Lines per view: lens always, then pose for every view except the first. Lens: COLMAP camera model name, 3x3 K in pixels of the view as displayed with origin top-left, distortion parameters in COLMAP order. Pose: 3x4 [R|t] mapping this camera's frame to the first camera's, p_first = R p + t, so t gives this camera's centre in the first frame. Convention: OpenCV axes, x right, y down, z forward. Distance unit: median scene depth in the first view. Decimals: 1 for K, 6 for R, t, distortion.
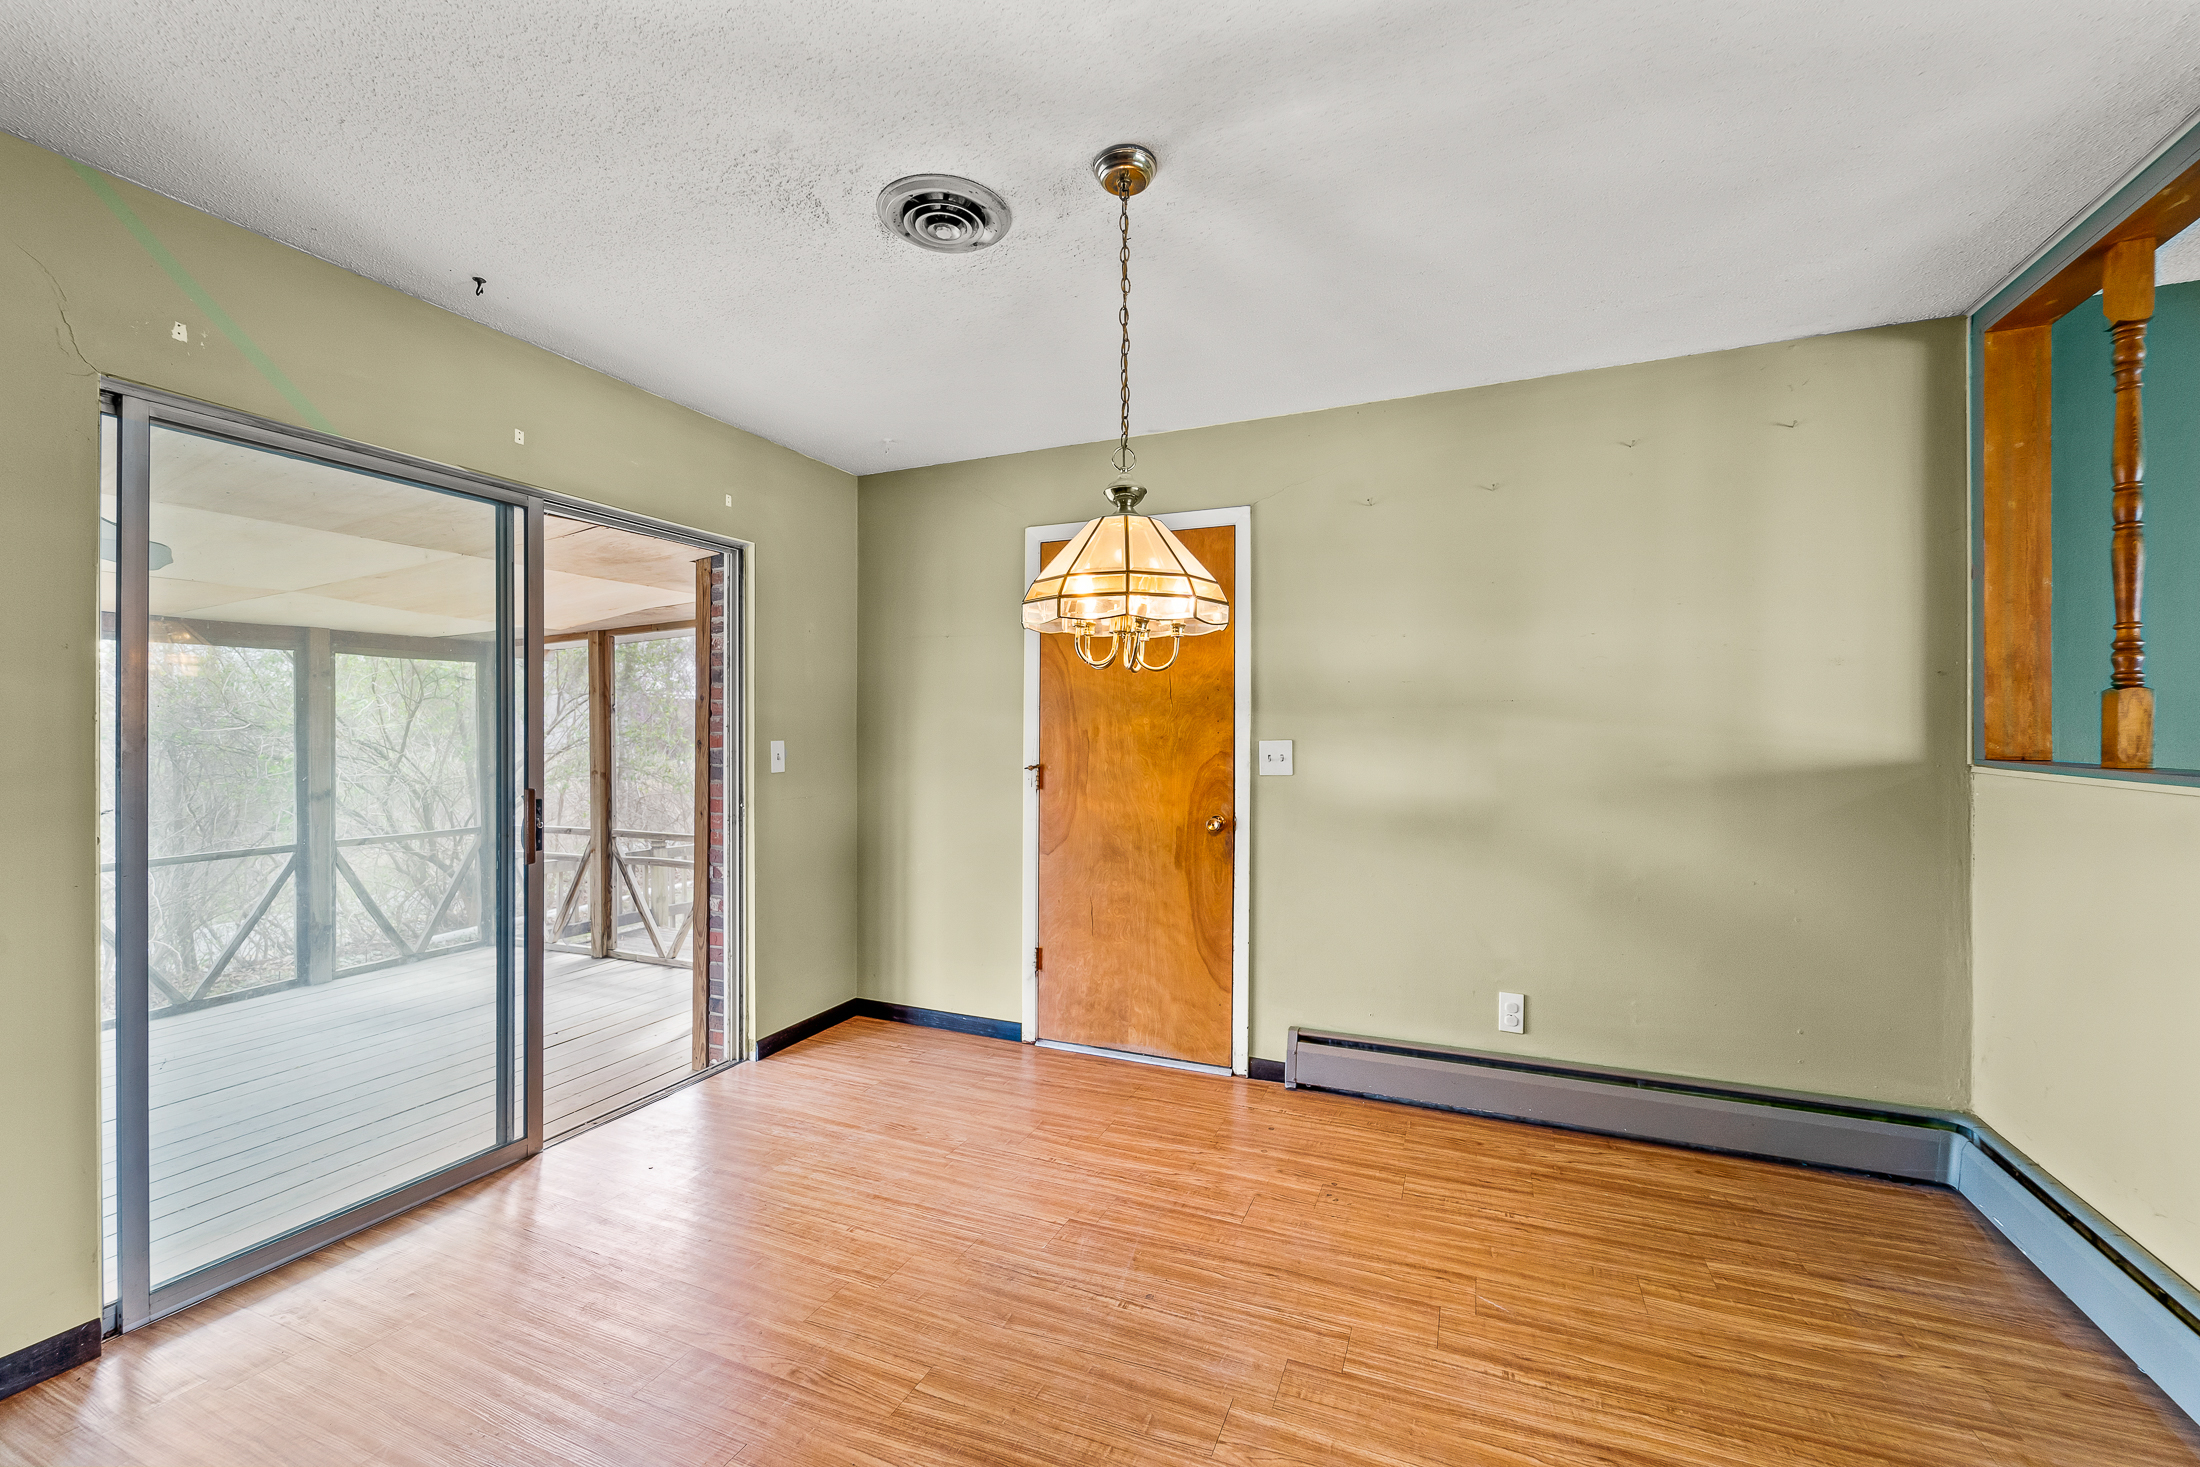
lens RADIAL K [[901.8, 0, 1126.6], [0, 901.8, 739.2], [0, 0, 1]] dist [0.004698, 0.001387]
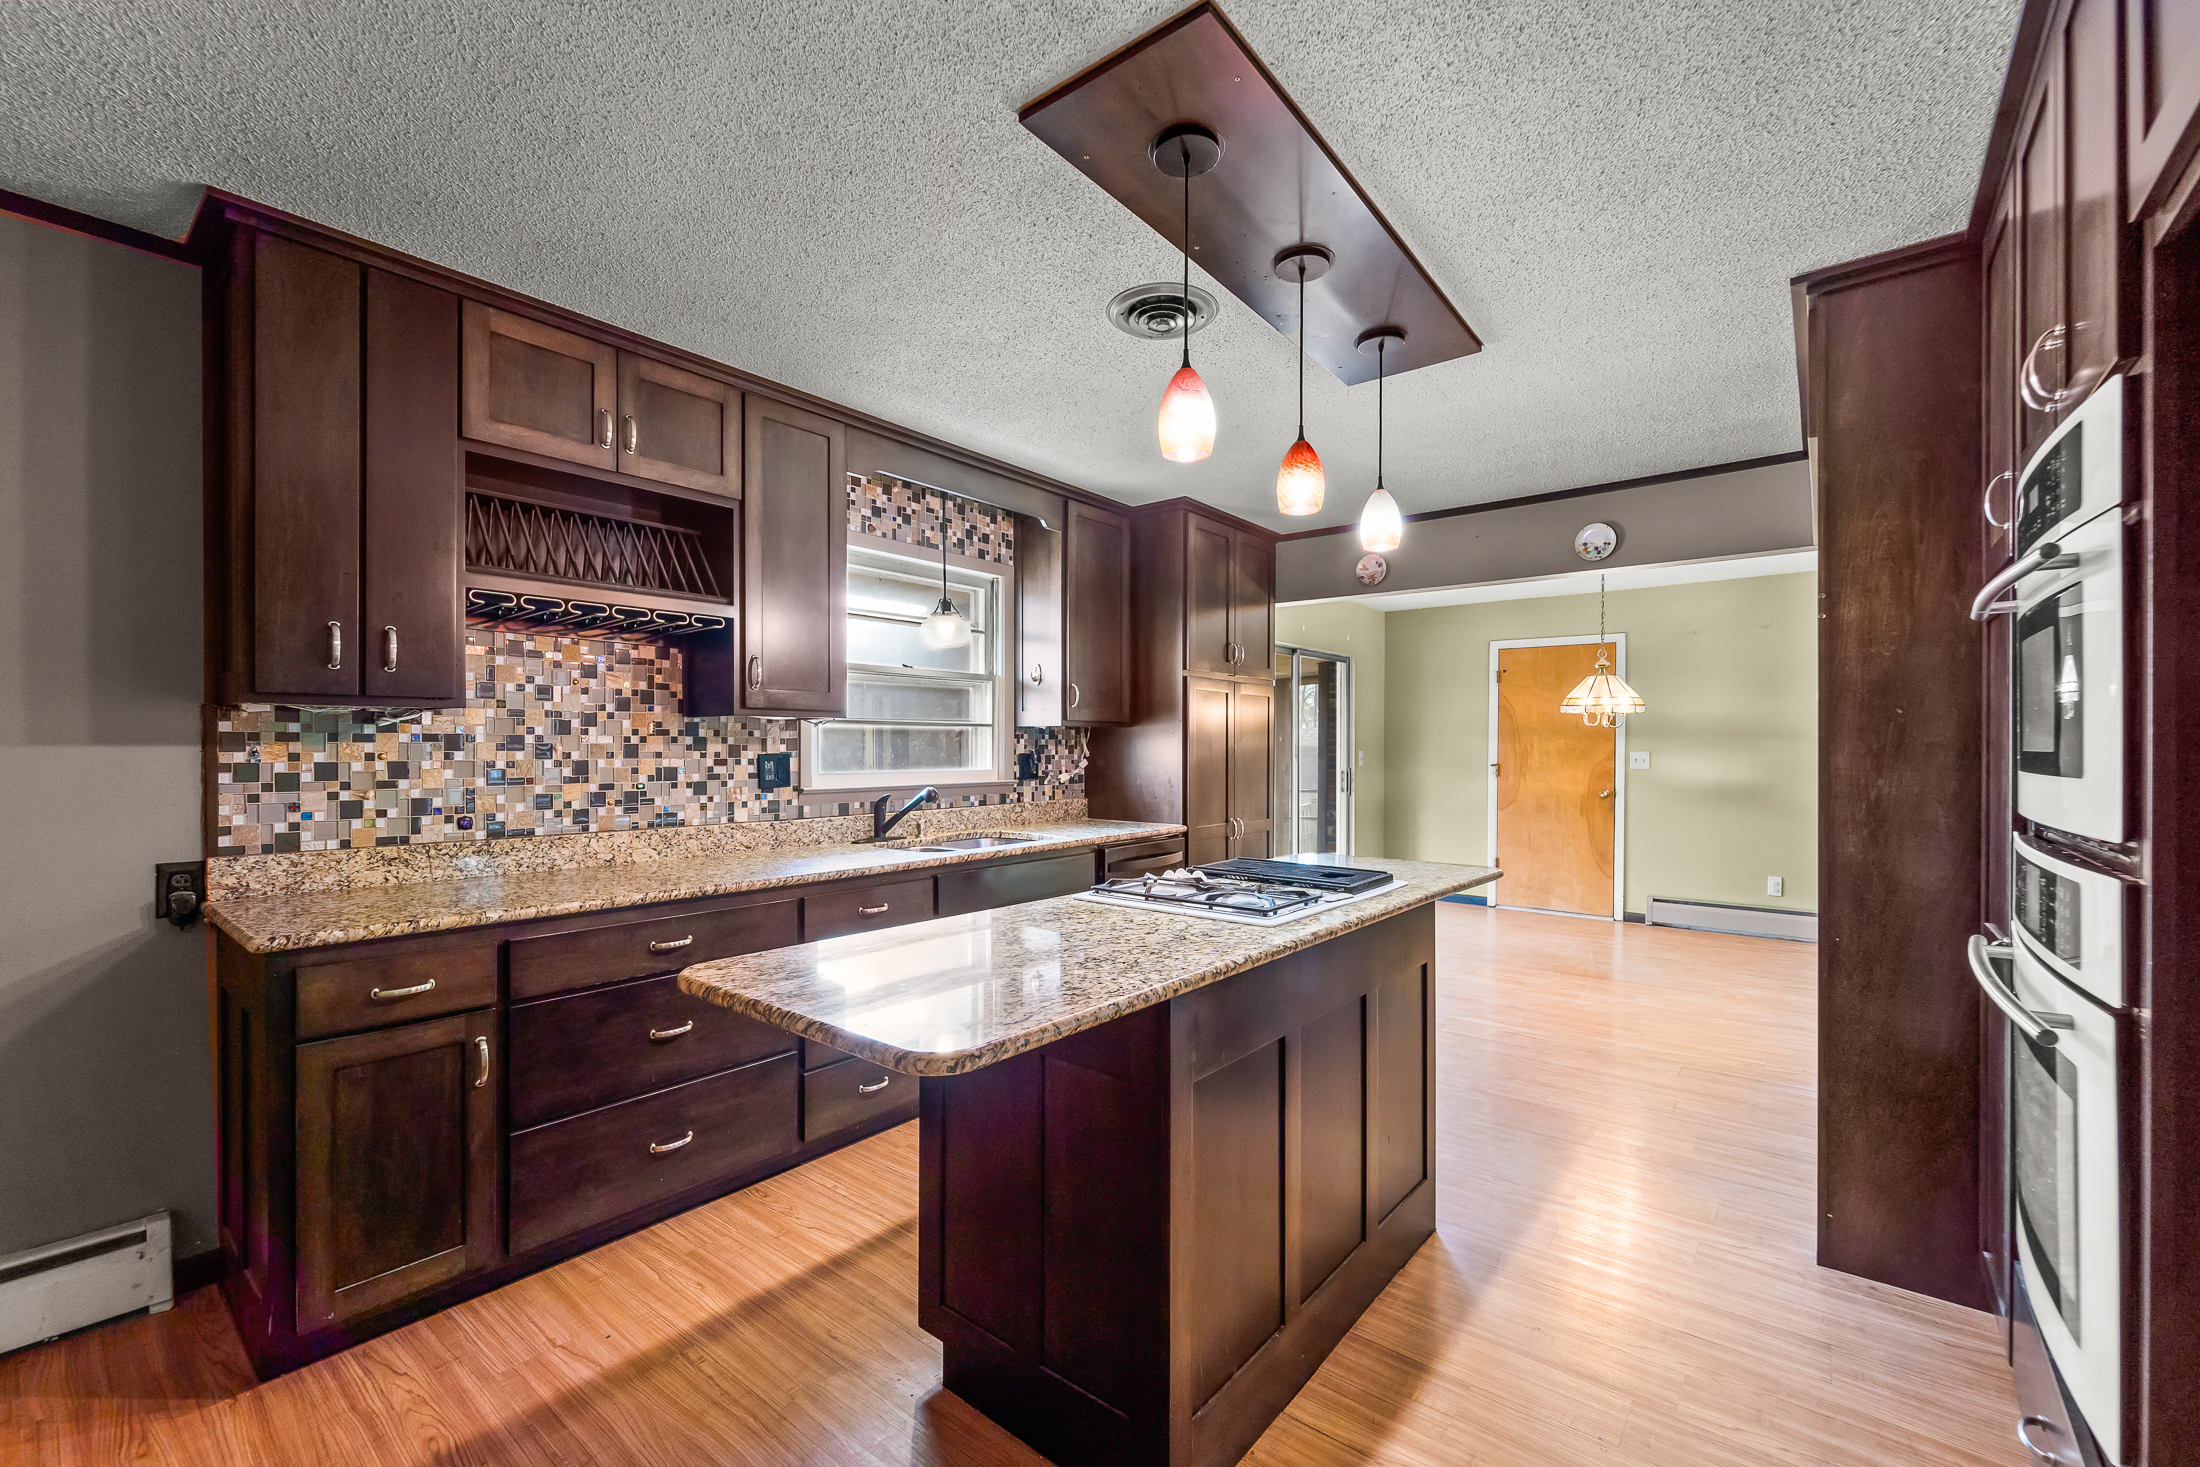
lens RADIAL K [[901.8, 0, 1116.3], [0, 901.8, 749.8], [0, 0, 1]] dist [0.004698, 0.001387]
pose [[0.963841, 0.001184, -0.266476, -0.453625], [-0.001101, 0.999999, 0.000460, -0.001953], [0.266476, -0.000150, 0.963841, -1.337101]]
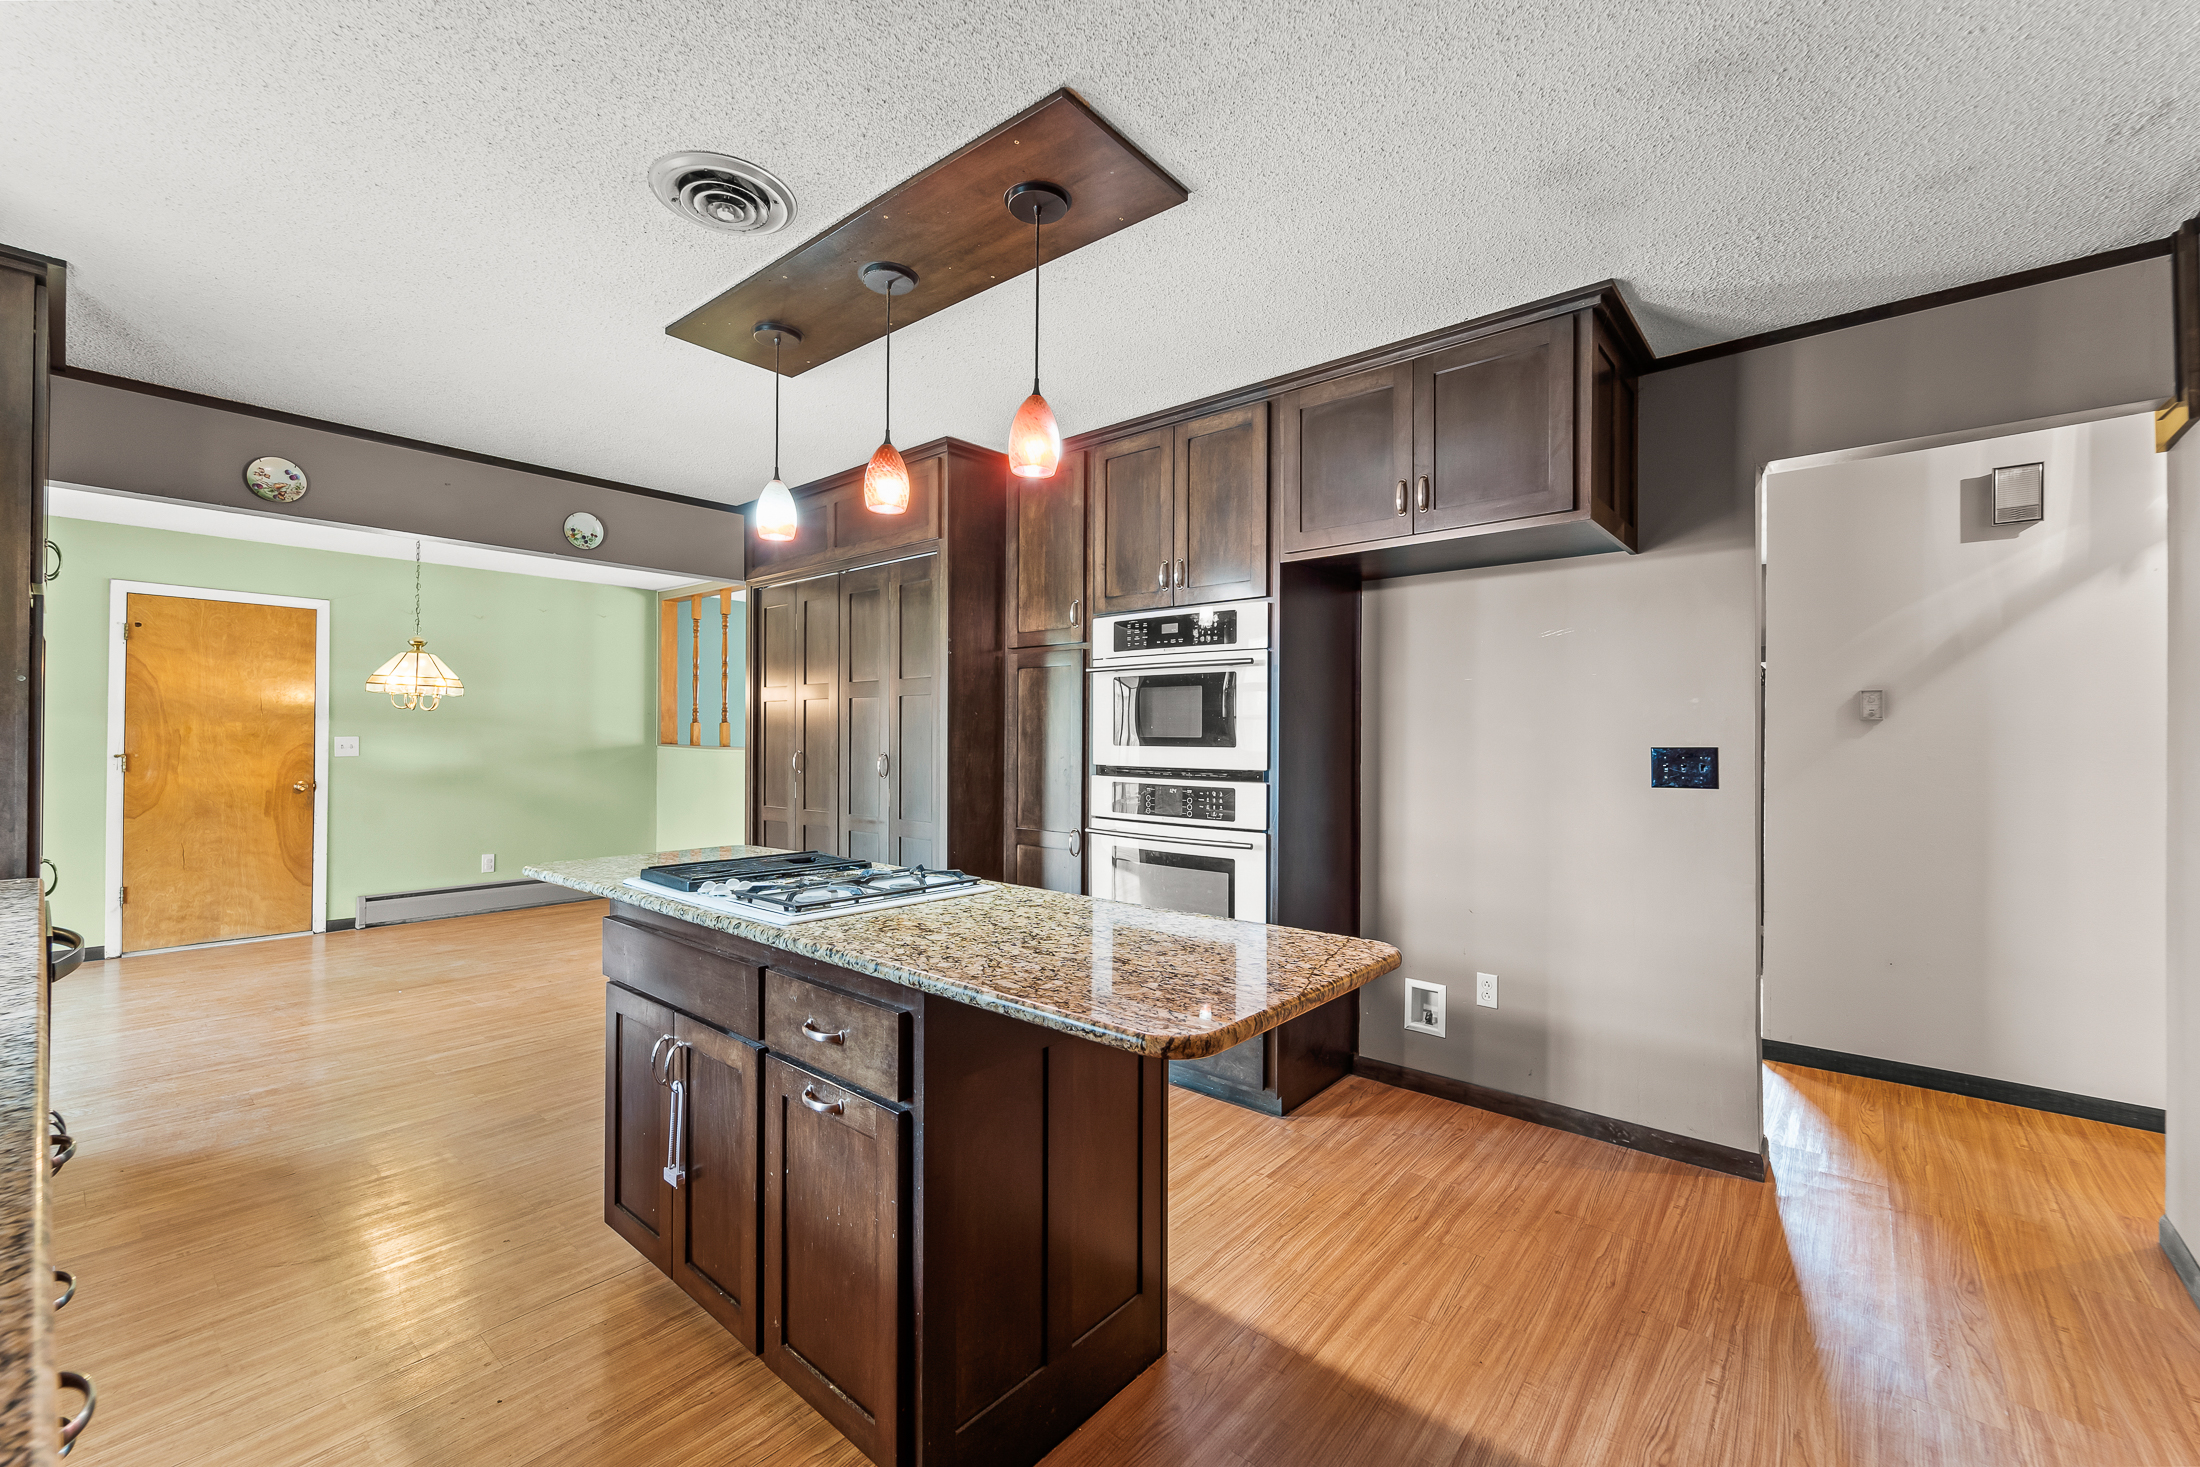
lens RADIAL K [[901.8, 0, 1079.4], [0, 901.8, 730.2], [0, 0, 1]] dist [0.004698, 0.001387]
pose [[0.314805, 0.007280, 0.949129, -1.165851], [-0.002153, 0.999973, -0.006956, -0.001731], [-0.949154, 0.000146, 0.314812, -1.001105]]
